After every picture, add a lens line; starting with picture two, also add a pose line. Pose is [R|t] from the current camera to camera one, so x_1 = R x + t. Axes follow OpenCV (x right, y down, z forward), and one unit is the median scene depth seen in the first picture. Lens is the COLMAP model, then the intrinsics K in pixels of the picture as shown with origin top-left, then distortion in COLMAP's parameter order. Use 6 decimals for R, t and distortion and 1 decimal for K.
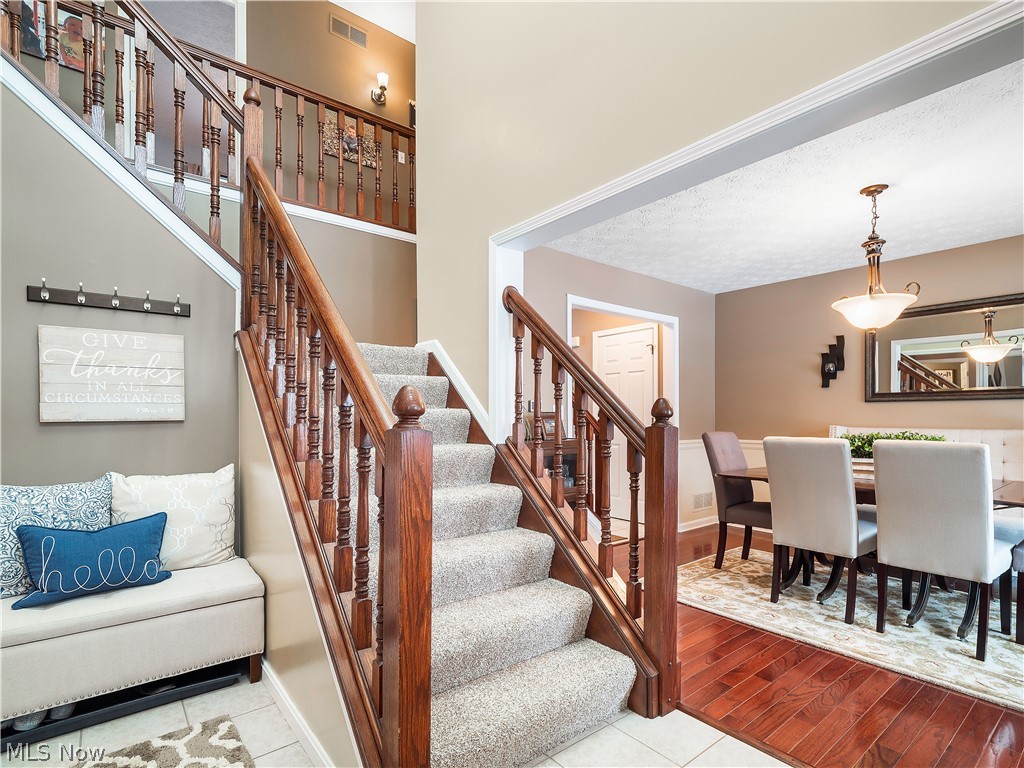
lens RADIAL K [[507.5, 0, 513.3], [0, 507.5, 393.3], [0, 0, 1]] dist [-0.002191, -0.000692]
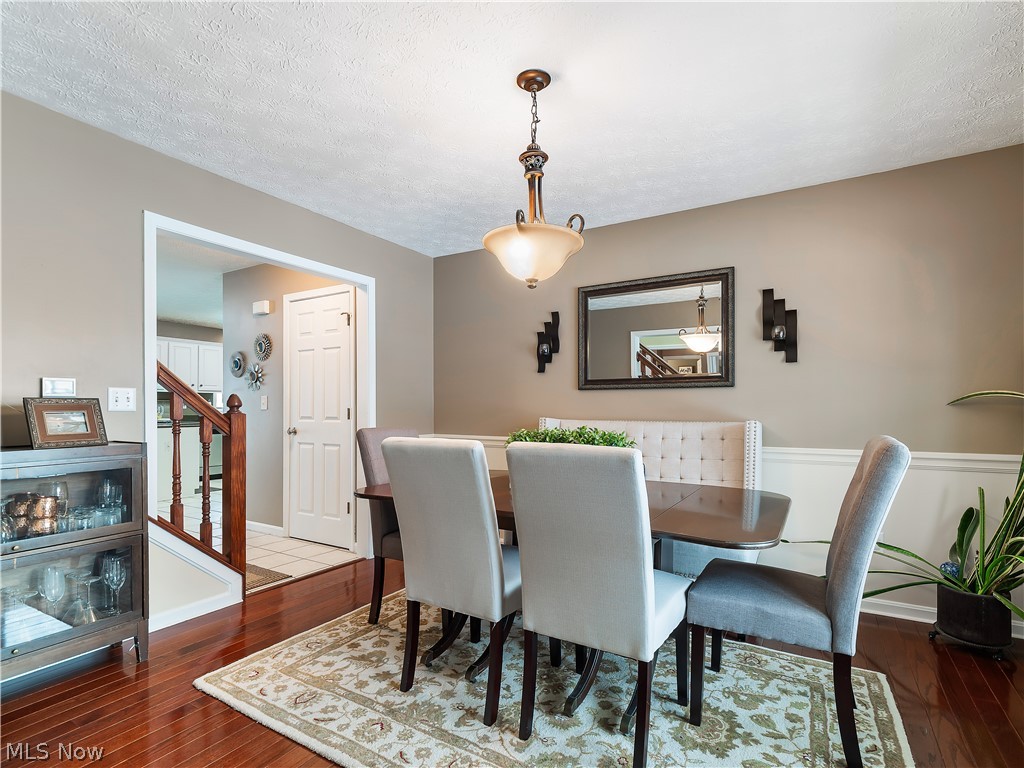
lens RADIAL K [[497.2, 0, 512.2], [0, 497.2, 368.3], [0, 0, 1]] dist [0.001072, -0.000252]
pose [[0.941415, 0.028695, 0.336028, 0.361359], [-0.017070, 0.999151, -0.037500, 0.016366], [-0.336819, 0.029567, 0.941105, 0.292462]]
